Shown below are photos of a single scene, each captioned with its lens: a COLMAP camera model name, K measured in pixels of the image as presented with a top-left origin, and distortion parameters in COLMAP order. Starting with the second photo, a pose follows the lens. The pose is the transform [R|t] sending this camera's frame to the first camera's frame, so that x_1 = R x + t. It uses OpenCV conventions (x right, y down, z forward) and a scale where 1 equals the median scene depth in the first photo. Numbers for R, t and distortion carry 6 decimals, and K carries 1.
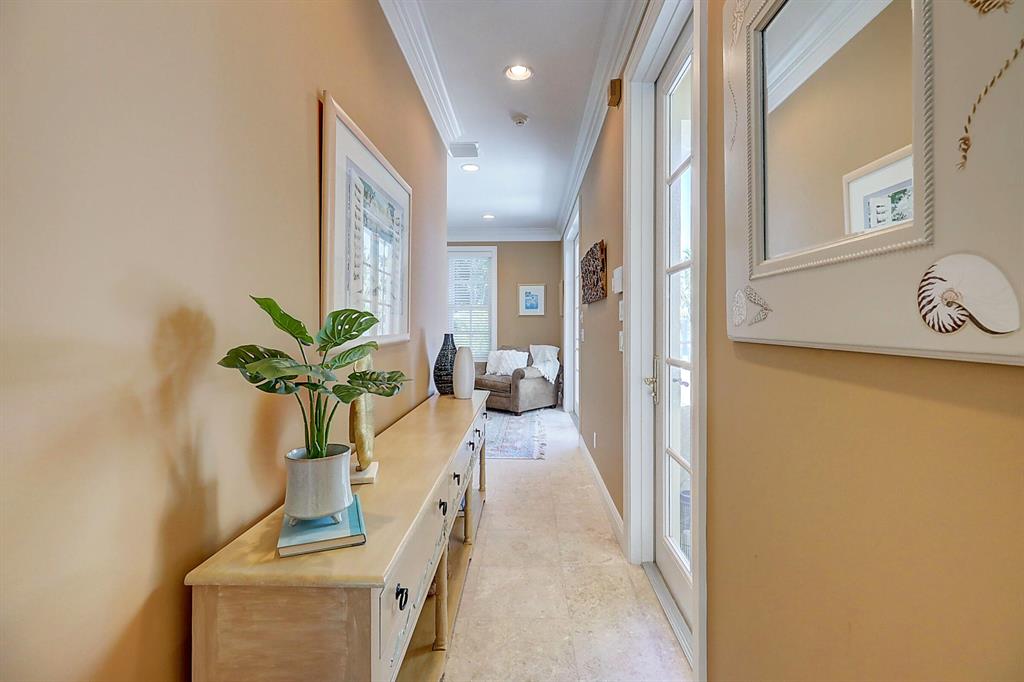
lens RADIAL K [[463.0, 0, 512.1], [0, 463.0, 333.7], [0, 0, 1]] dist [-0.001973, 0.001521]
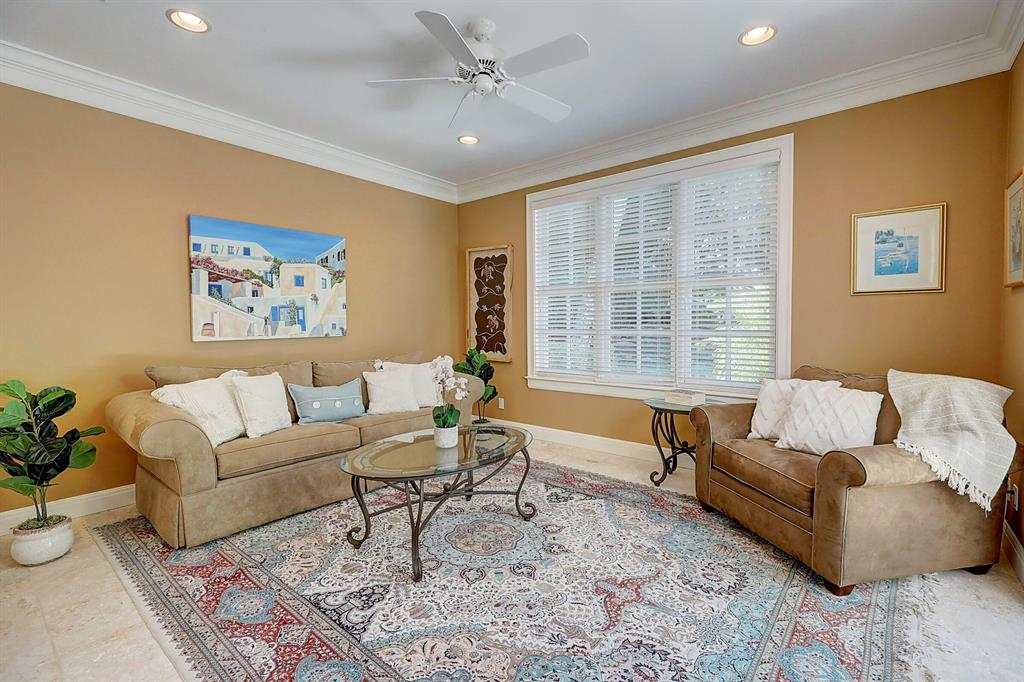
lens RADIAL K [[463.0, 0, 510.7], [0, 463.0, 334.6], [0, 0, 1]] dist [-0.001973, 0.001521]
pose [[0.794536, 0.007668, -0.607169, 0.023590], [-0.000858, 0.999933, 0.011505, -0.007685], [0.607217, -0.008620, 0.794490, 0.544935]]
